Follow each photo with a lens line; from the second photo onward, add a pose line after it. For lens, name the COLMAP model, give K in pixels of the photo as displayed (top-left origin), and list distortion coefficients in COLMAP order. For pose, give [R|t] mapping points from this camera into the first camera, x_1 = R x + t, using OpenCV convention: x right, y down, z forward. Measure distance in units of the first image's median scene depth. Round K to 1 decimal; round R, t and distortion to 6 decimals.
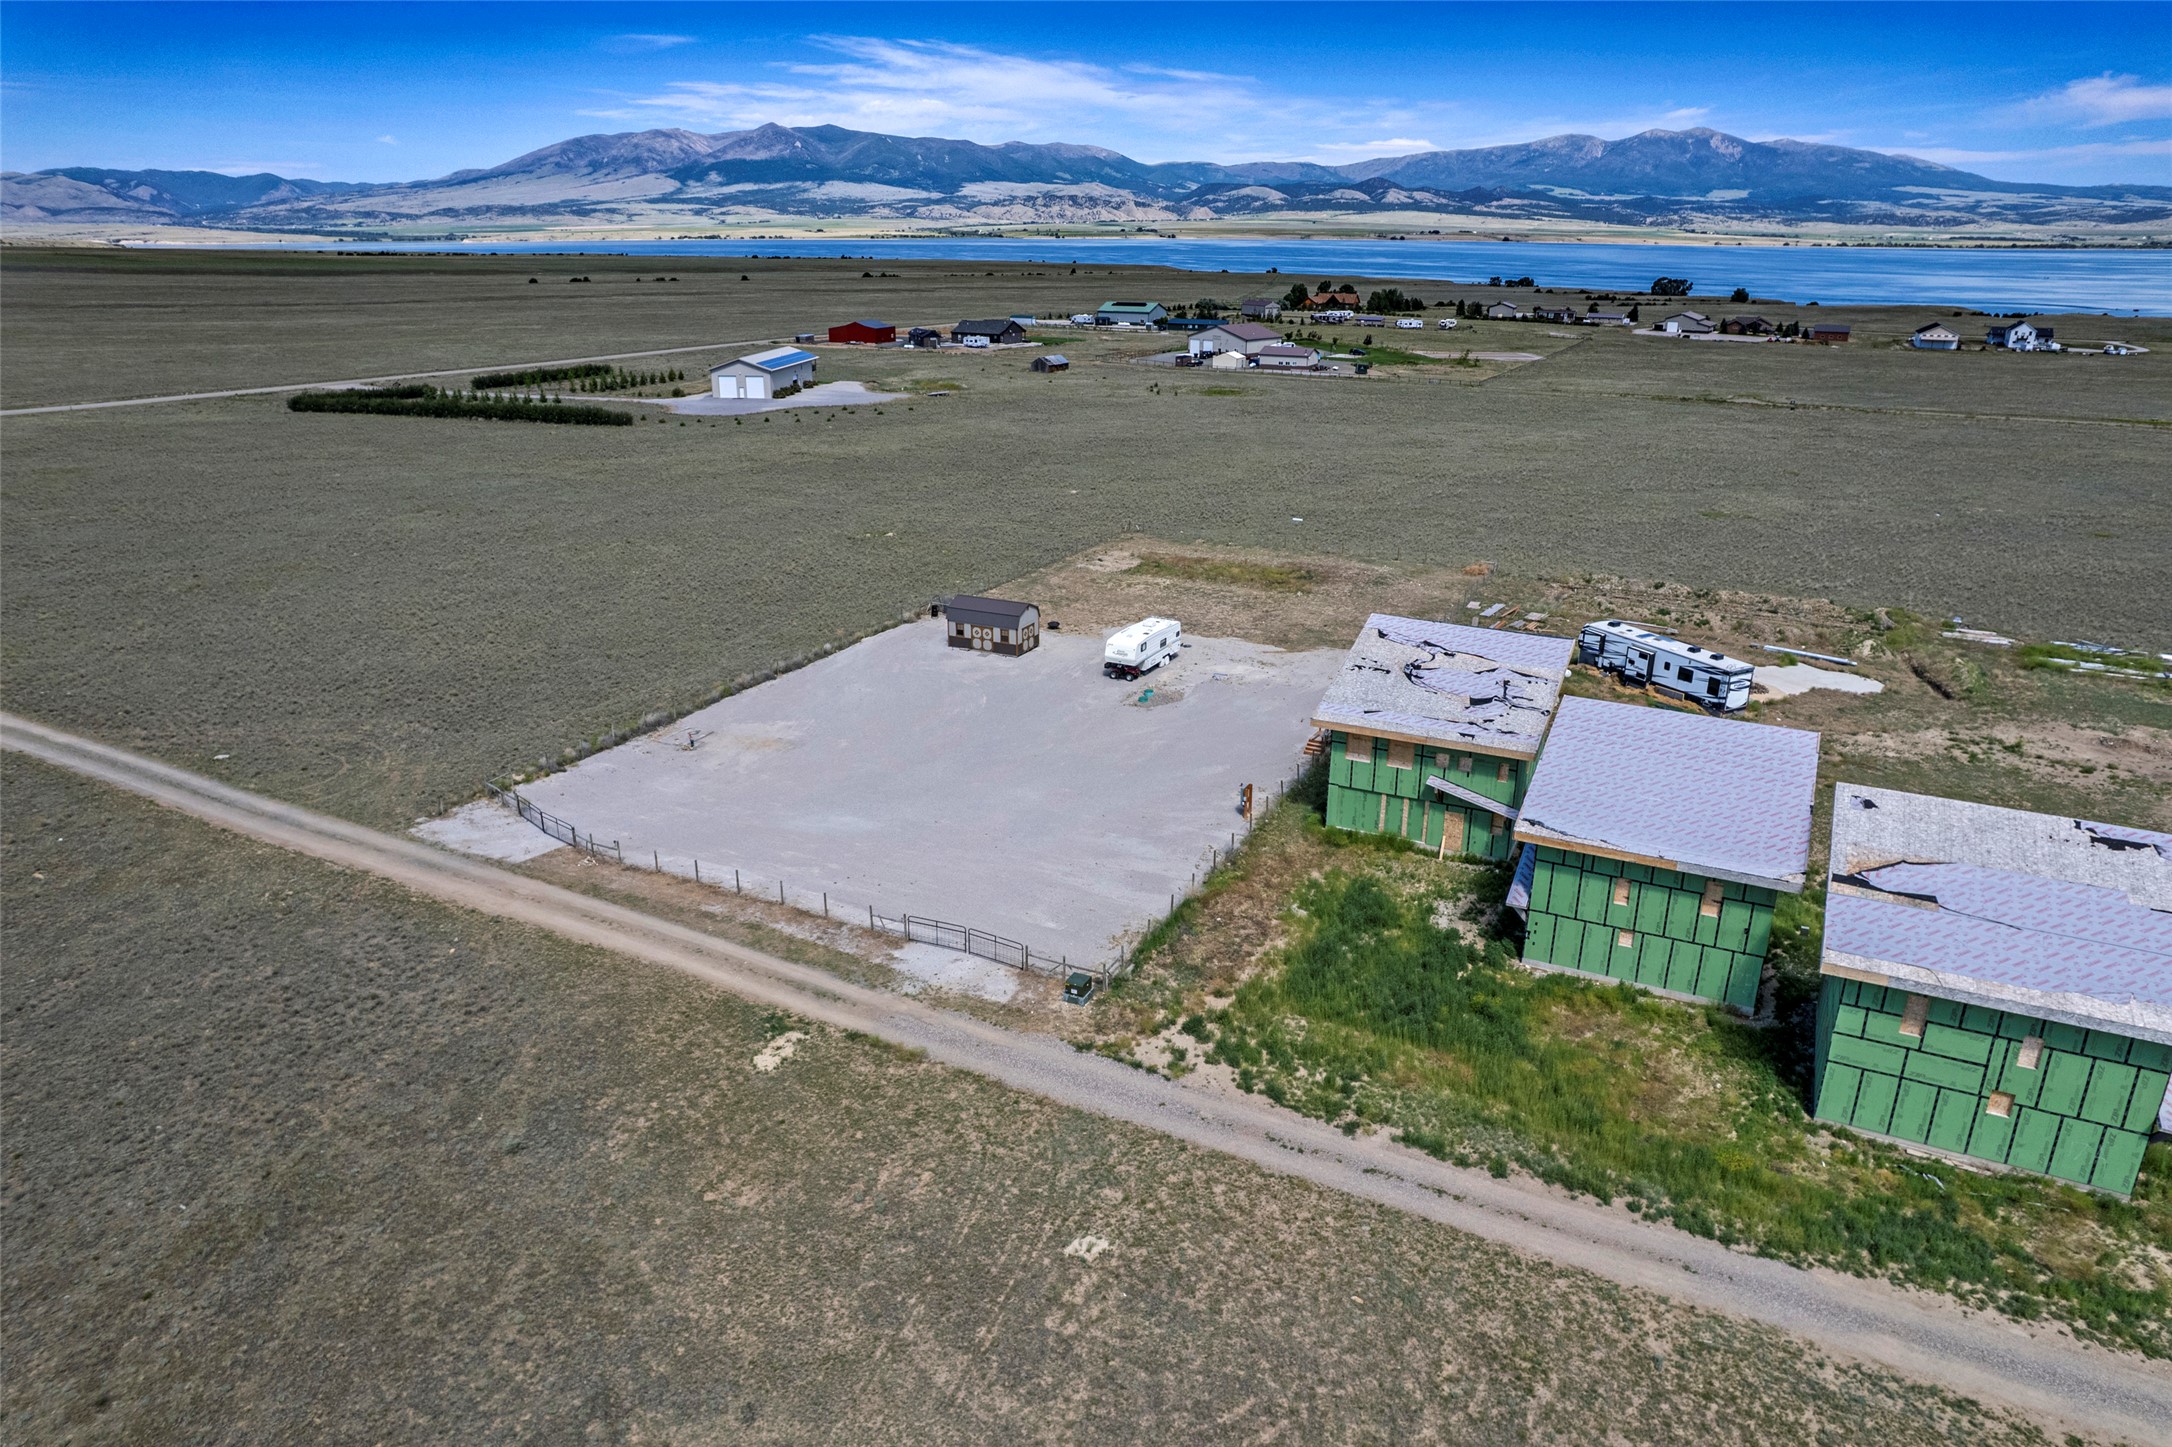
lens RADIAL K [[1395.6, 0, 1089.4], [0, 1395.6, 718.9], [0, 0, 1]] dist [-0.082144, 0.075238]
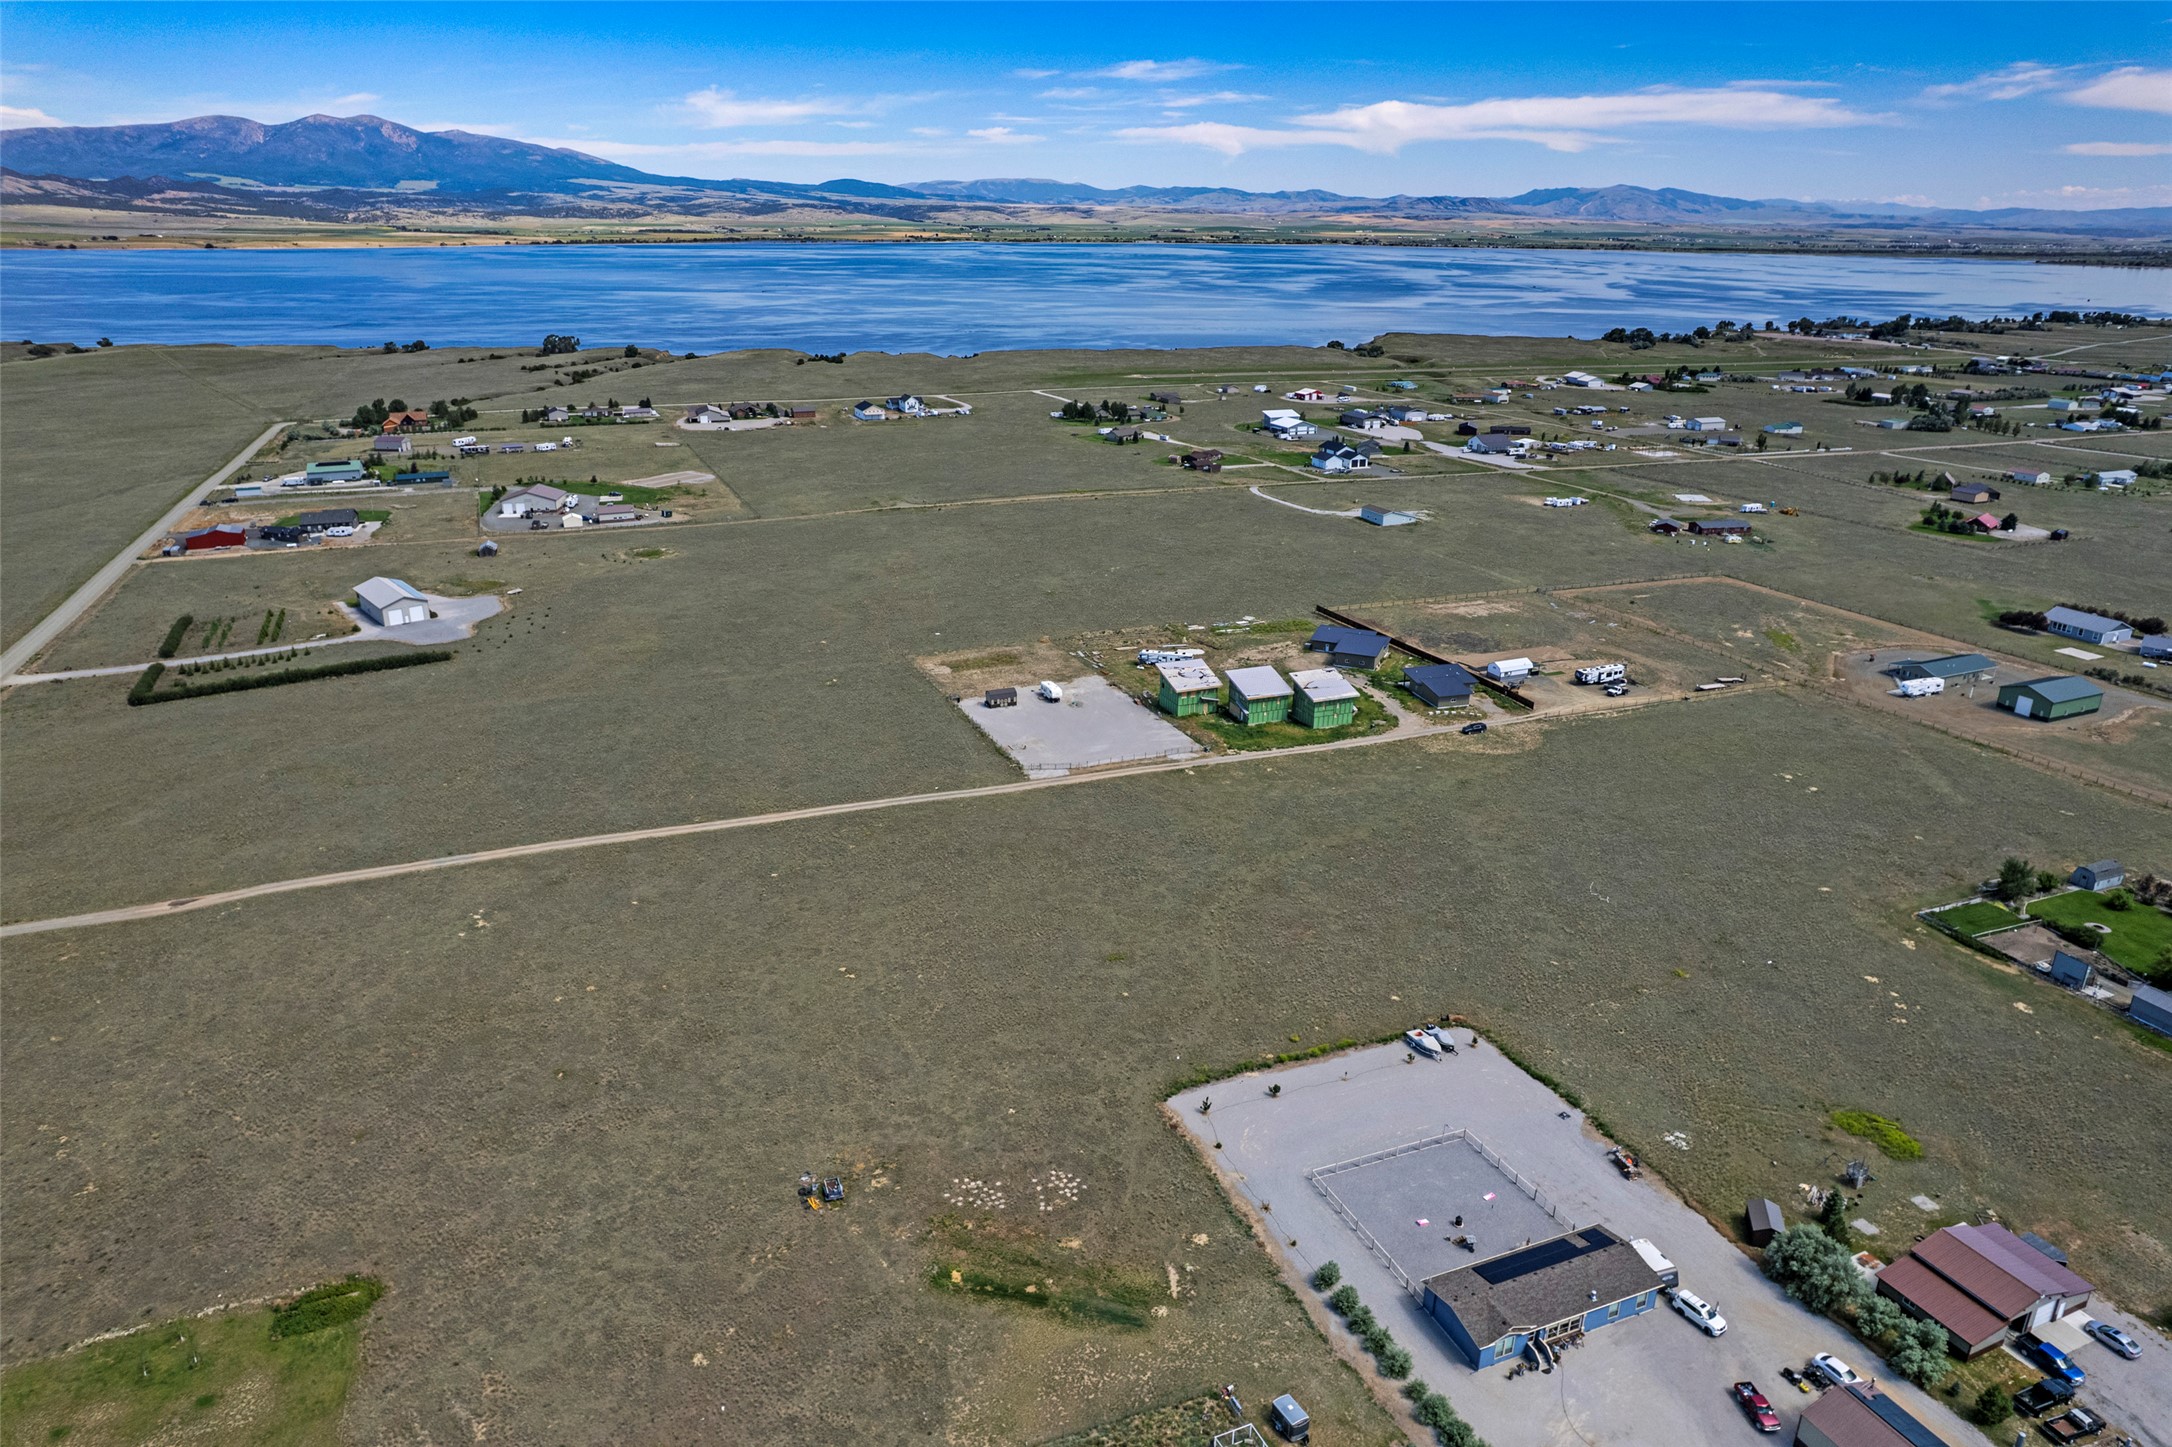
lens RADIAL K [[1391.6, 0, 1089.3], [0, 1391.6, 731.4], [0, 0, 1]] dist [-0.081269, 0.073578]
pose [[0.661967, -0.260319, 0.702875, -2.646869], [0.247549, 0.961062, 0.122800, -0.409273], [-0.707473, 0.092707, 0.700633, -1.534888]]
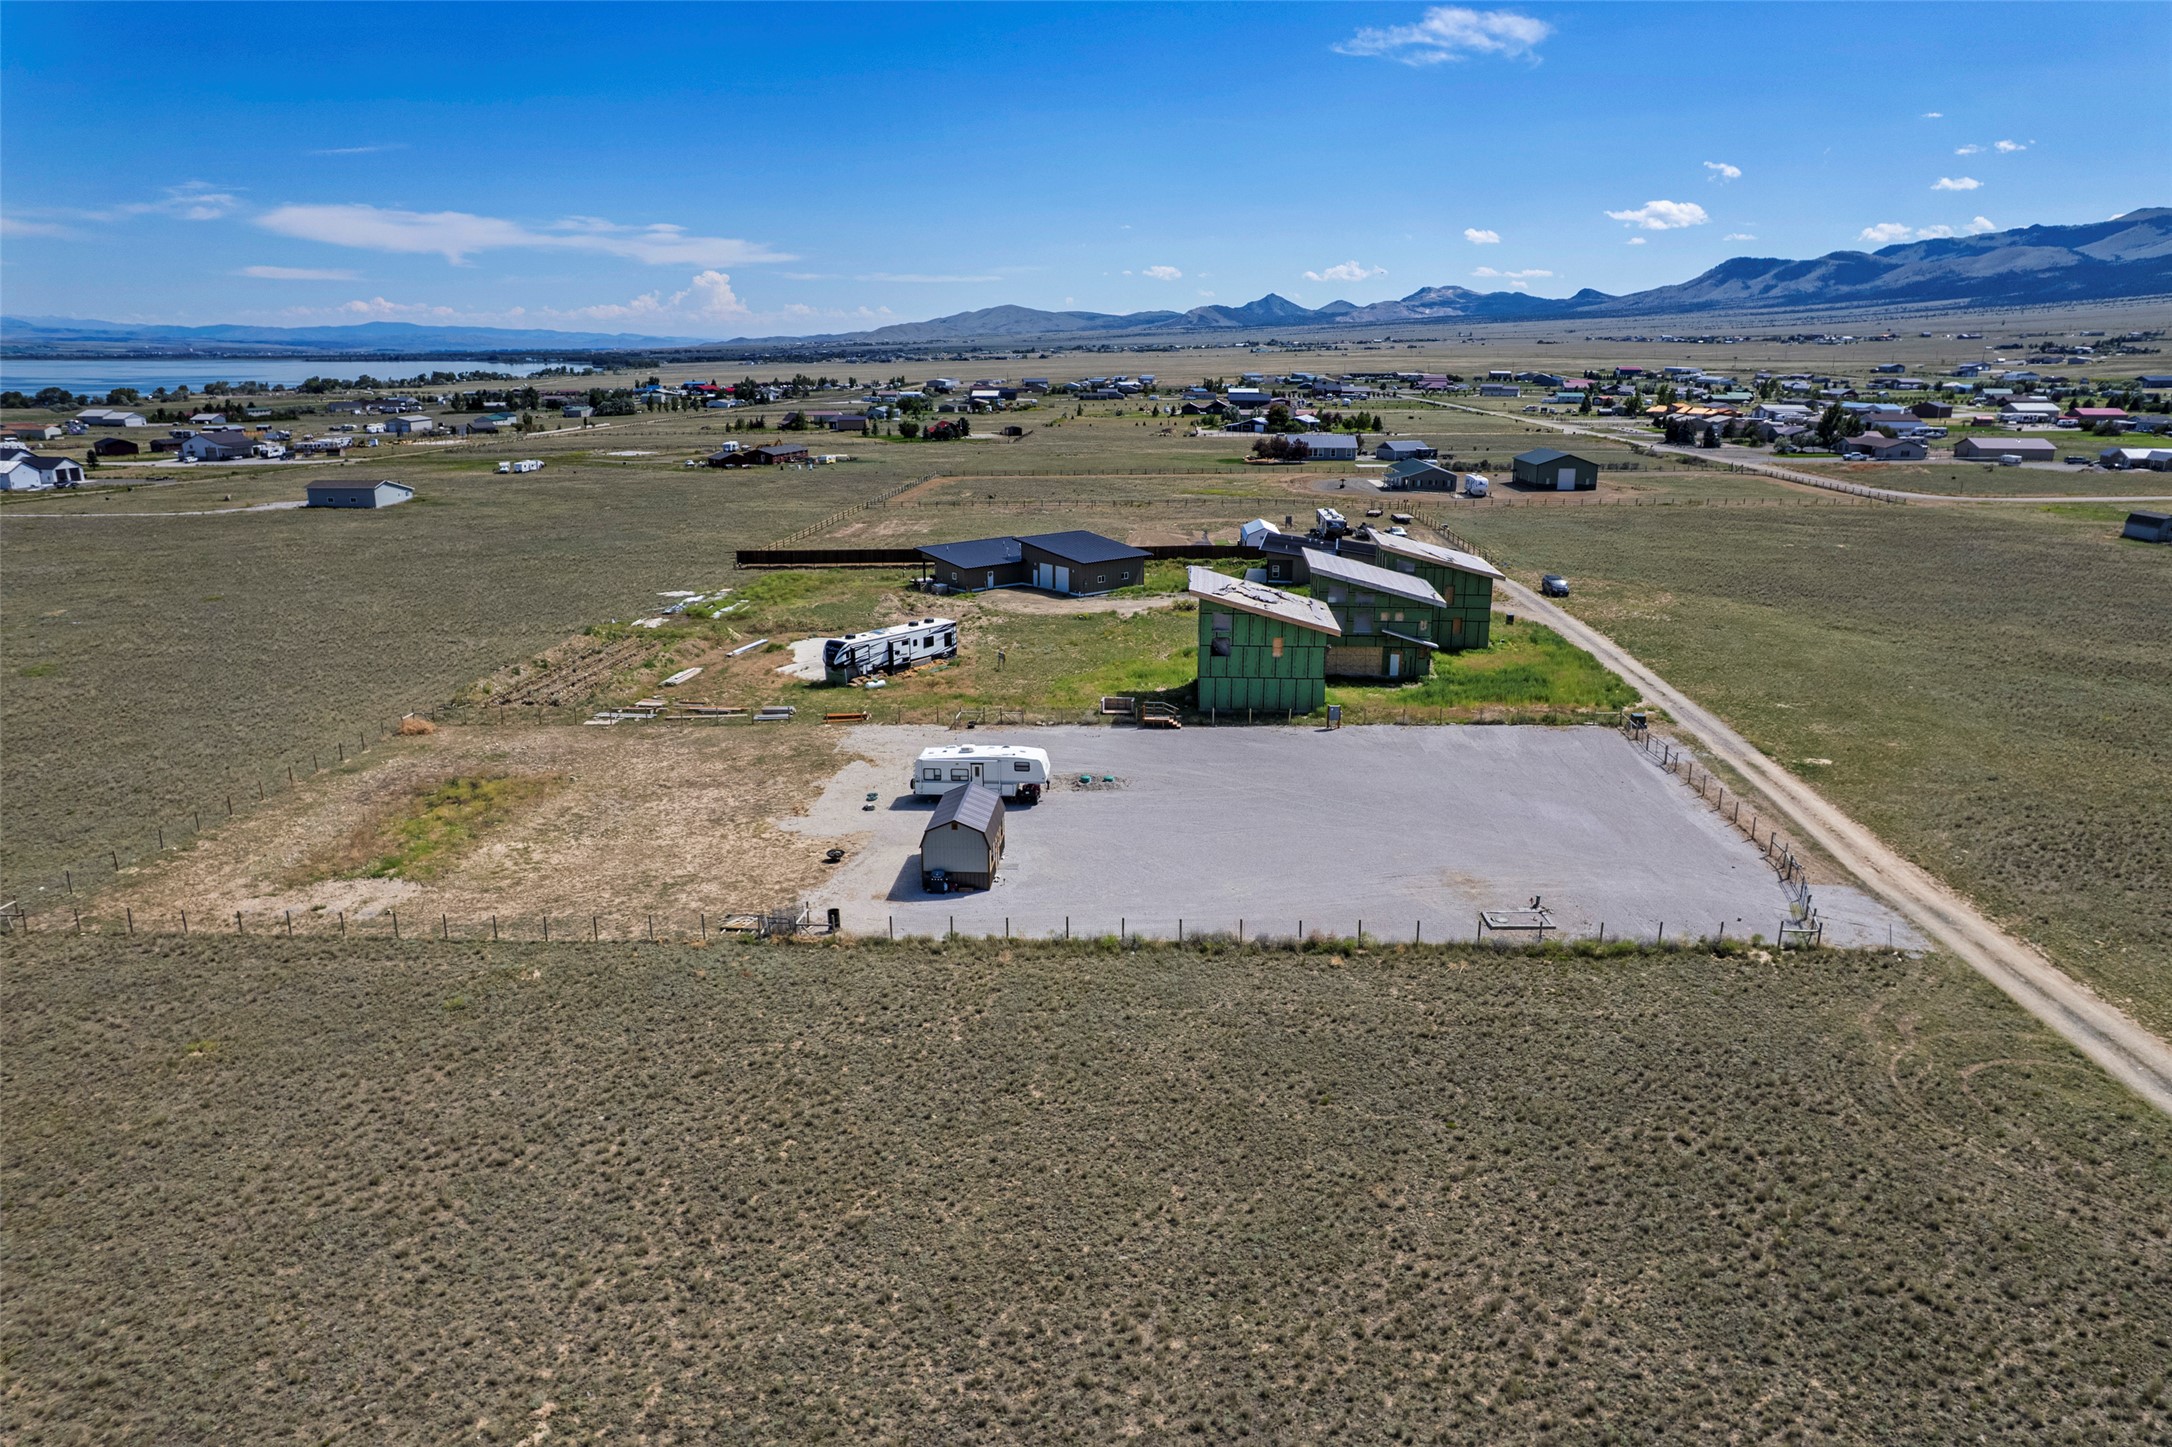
lens RADIAL K [[1395.6, 0, 1089.4], [0, 1395.6, 718.9], [0, 0, 1]] dist [-0.082144, 0.075238]
pose [[-0.381242, -0.245030, 0.891411, -0.905518], [0.309369, 0.874828, 0.372784, -0.466961], [-0.871175, 0.417896, -0.257717, 1.441750]]
